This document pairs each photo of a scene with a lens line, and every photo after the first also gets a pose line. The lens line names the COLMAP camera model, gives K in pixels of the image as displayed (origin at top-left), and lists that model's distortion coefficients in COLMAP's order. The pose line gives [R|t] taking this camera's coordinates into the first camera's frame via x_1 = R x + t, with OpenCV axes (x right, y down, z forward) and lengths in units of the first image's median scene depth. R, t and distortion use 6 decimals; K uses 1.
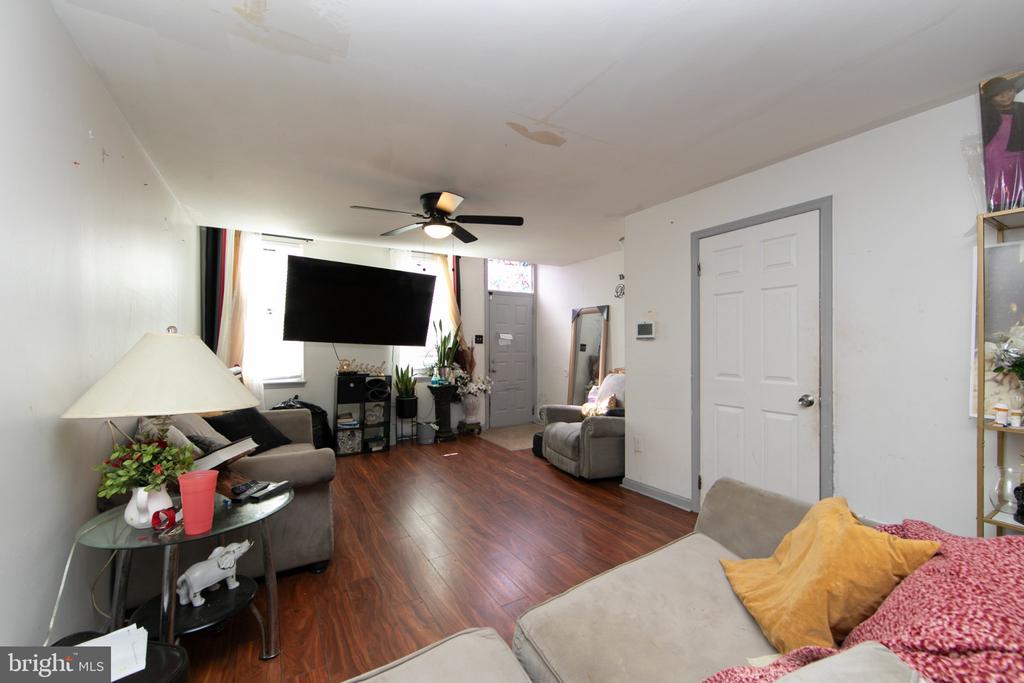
lens RADIAL K [[403.9, 0, 503.9], [0, 403.9, 343.2], [0, 0, 1]] dist [-0.003629, 0.000665]
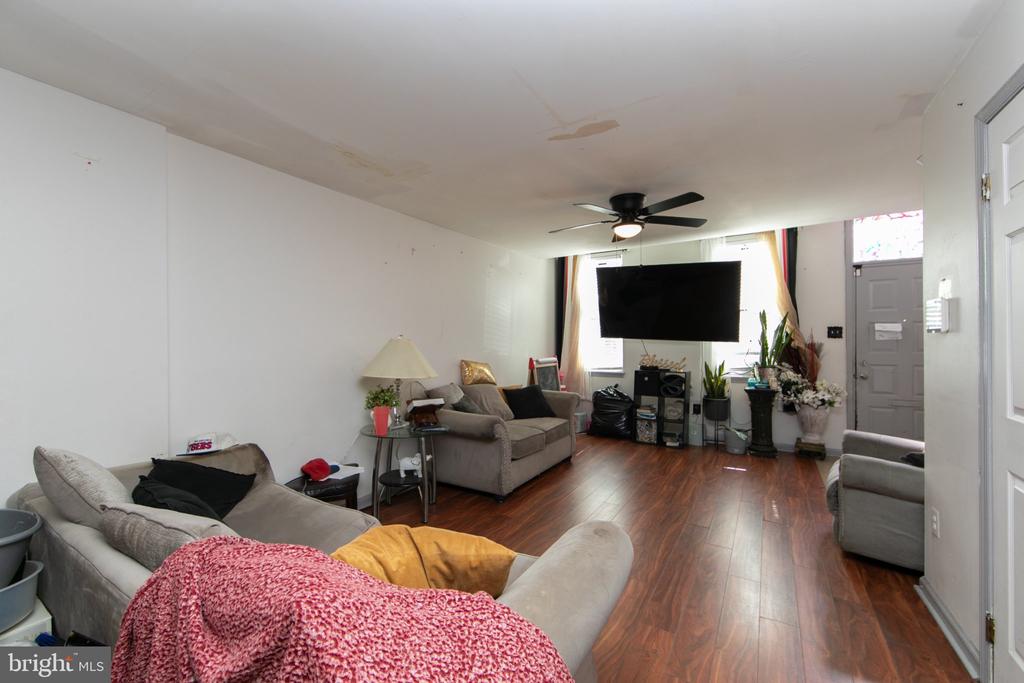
lens RADIAL K [[403.9, 0, 517.7], [0, 403.9, 341.6], [0, 0, 1]] dist [-0.003629, 0.000665]
pose [[0.472119, -0.003627, -0.881528, 0.363181], [0.008418, 0.999964, 0.000394, 0.001935], [0.881495, -0.007607, 0.472132, 0.172974]]
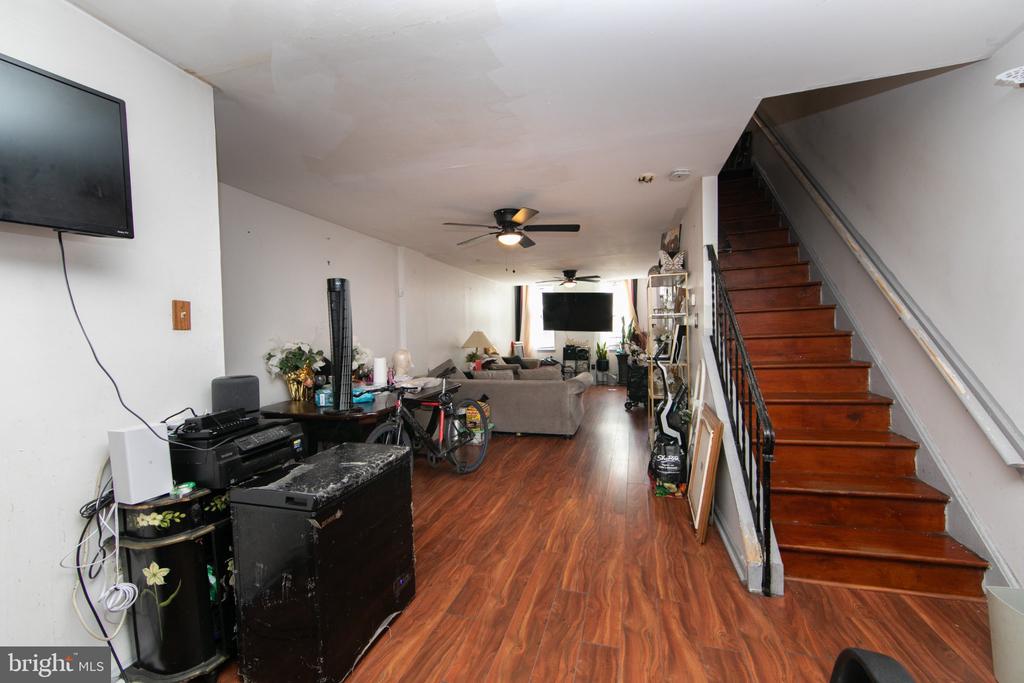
lens RADIAL K [[403.9, 0, 514.3], [0, 403.9, 338.6], [0, 0, 1]] dist [-0.003629, 0.000665]
pose [[0.688605, -0.001952, -0.725134, 0.824991], [0.020586, 0.999646, 0.016858, -0.001771], [0.724845, -0.026536, 0.688401, -0.554579]]
